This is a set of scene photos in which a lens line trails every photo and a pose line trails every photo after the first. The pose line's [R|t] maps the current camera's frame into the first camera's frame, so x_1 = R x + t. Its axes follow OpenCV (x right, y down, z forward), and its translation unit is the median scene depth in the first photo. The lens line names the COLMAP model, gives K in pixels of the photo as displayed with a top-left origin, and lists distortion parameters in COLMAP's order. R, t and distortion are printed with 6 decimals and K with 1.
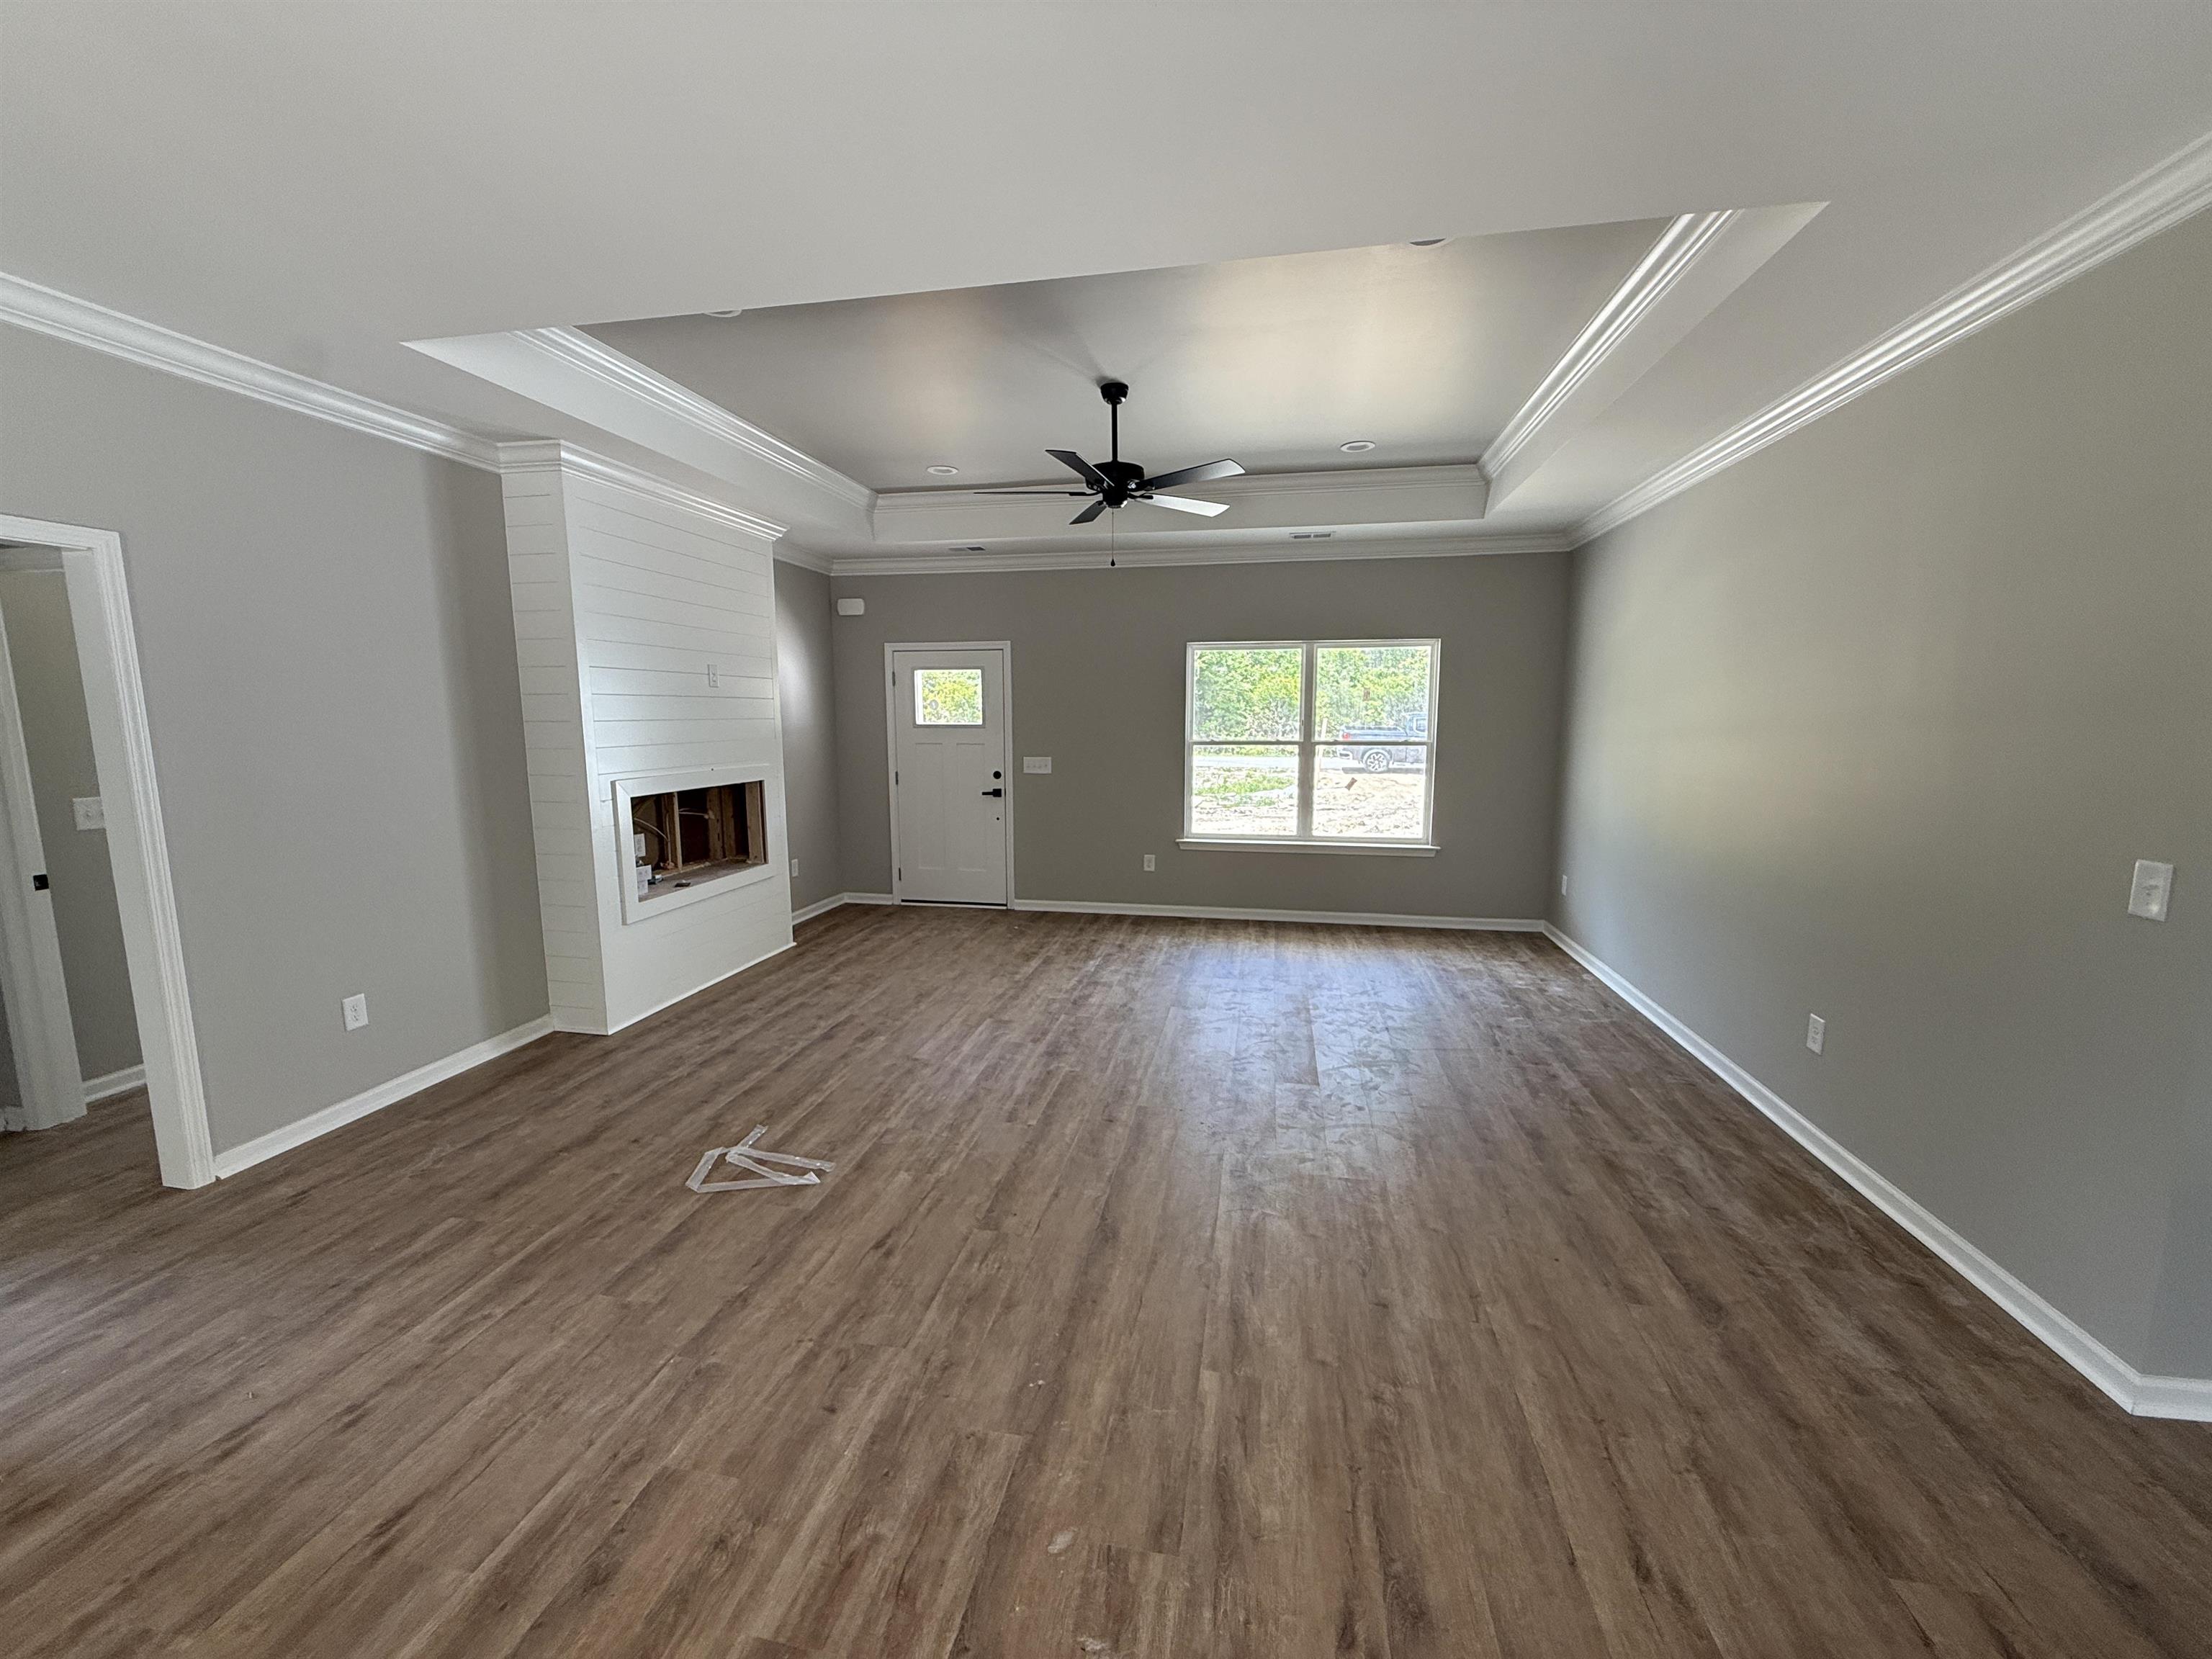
lens RADIAL K [[877.5, 0, 1094.3], [0, 877.5, 828.7], [0, 0, 1]] dist [0.001674, 0.000042]
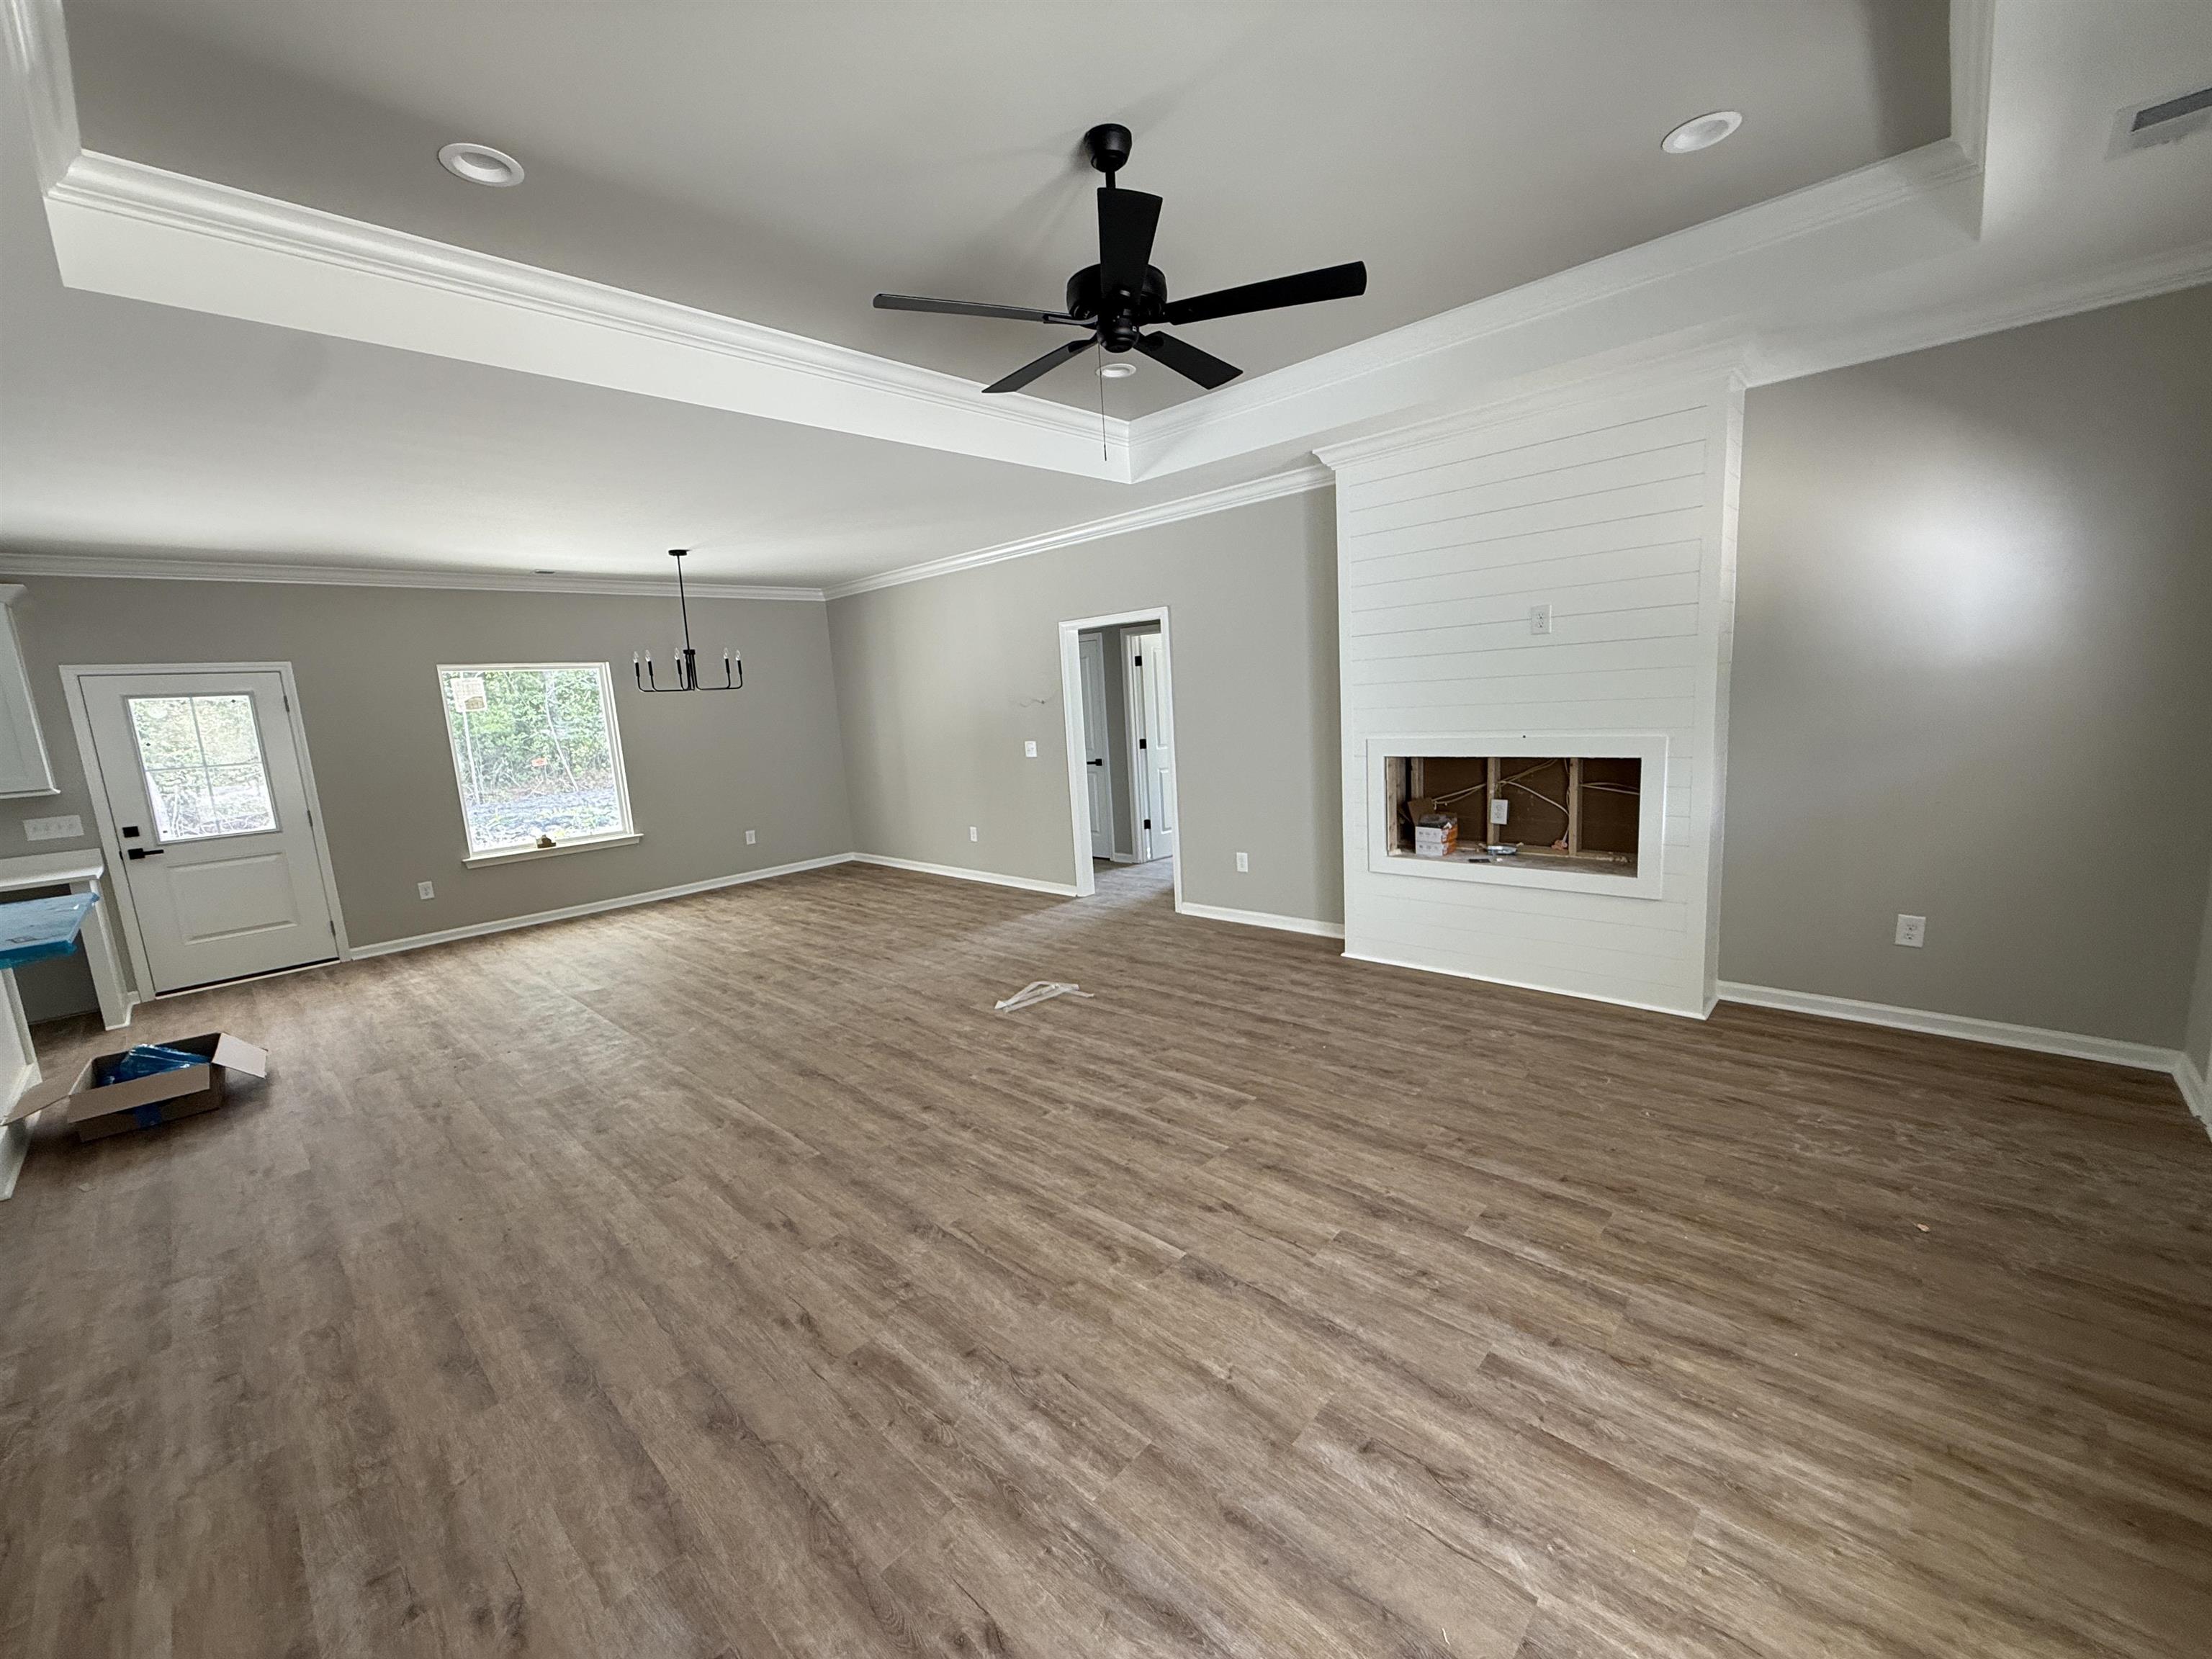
lens RADIAL K [[877.5, 0, 1100.8], [0, 877.5, 832.4], [0, 0, 1]] dist [0.001674, 0.000042]
pose [[-0.527682, 0.169820, -0.832294, 0.575920], [-0.047683, 0.972345, 0.228628, -0.181188], [0.848103, 0.160329, -0.504992, 1.331424]]
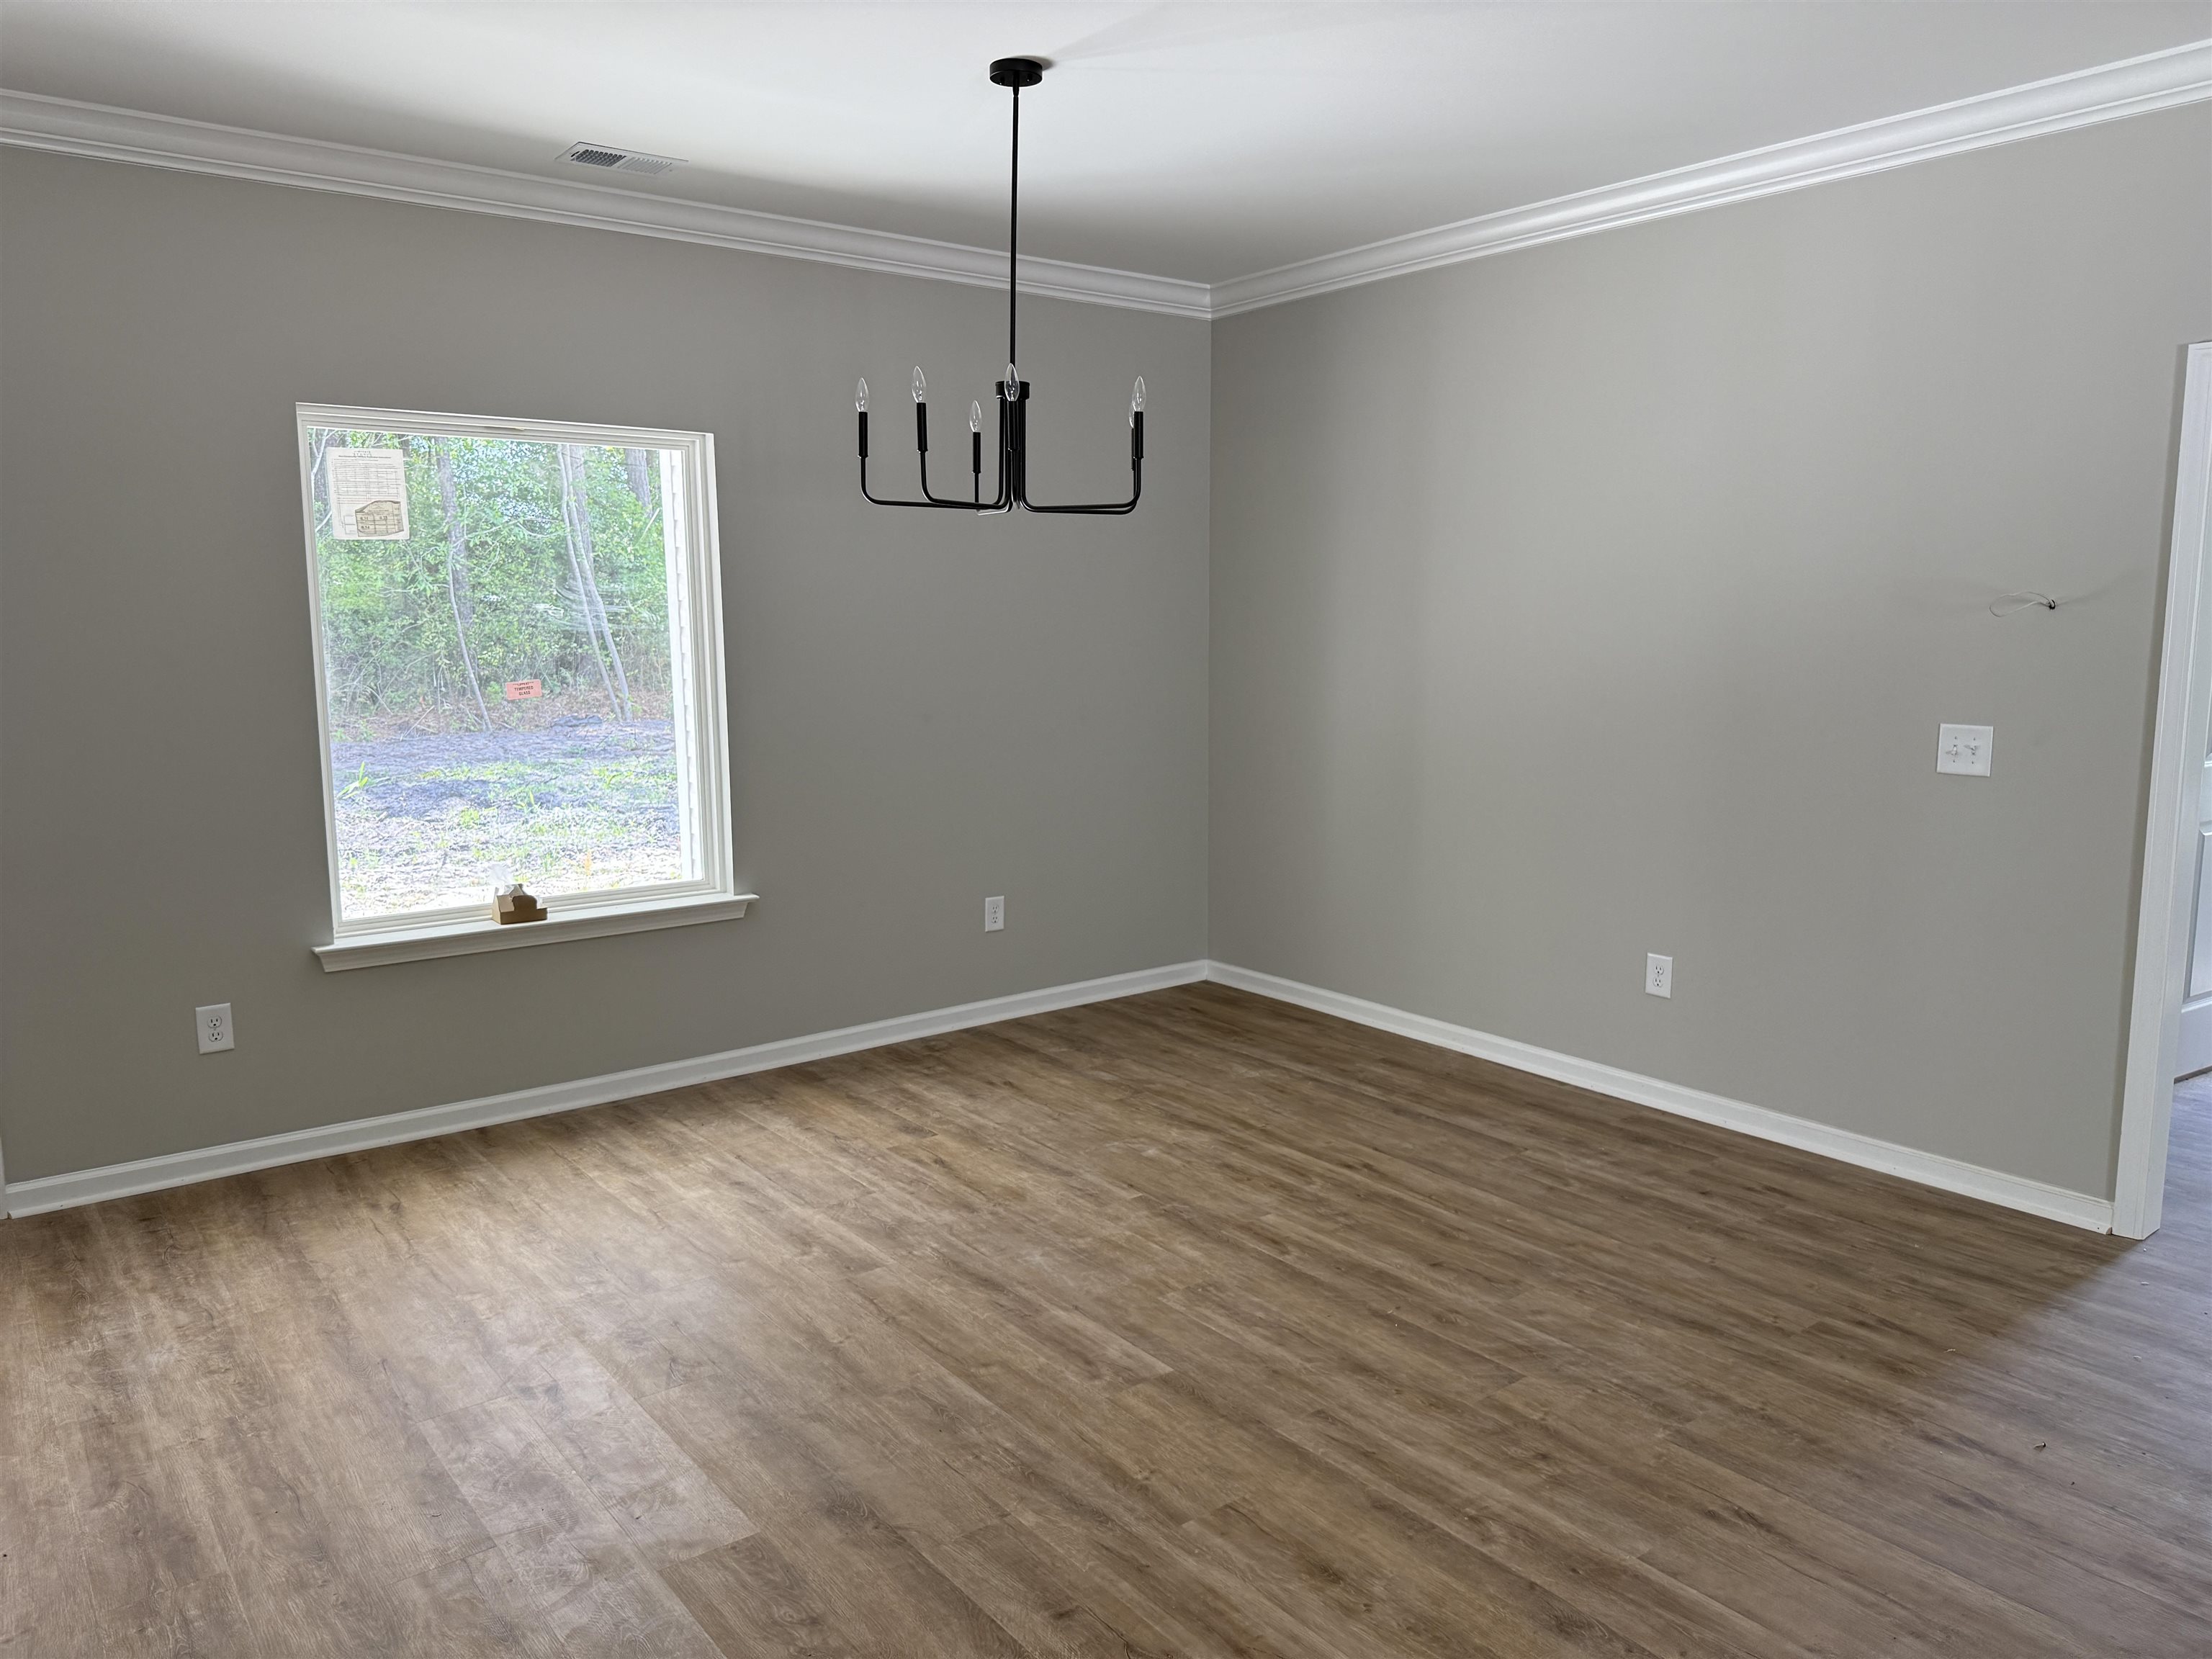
lens RADIAL K [[1550.1, 0, 1110.4], [0, 1550.1, 825.8], [0, 0, 1]] dist [0.008527, -0.002661]
pose [[-0.648708, 0.112336, -0.752701, 0.282498], [-0.093530, 0.969780, 0.225341, -0.065777], [0.755269, 0.216581, -0.618597, 0.545113]]
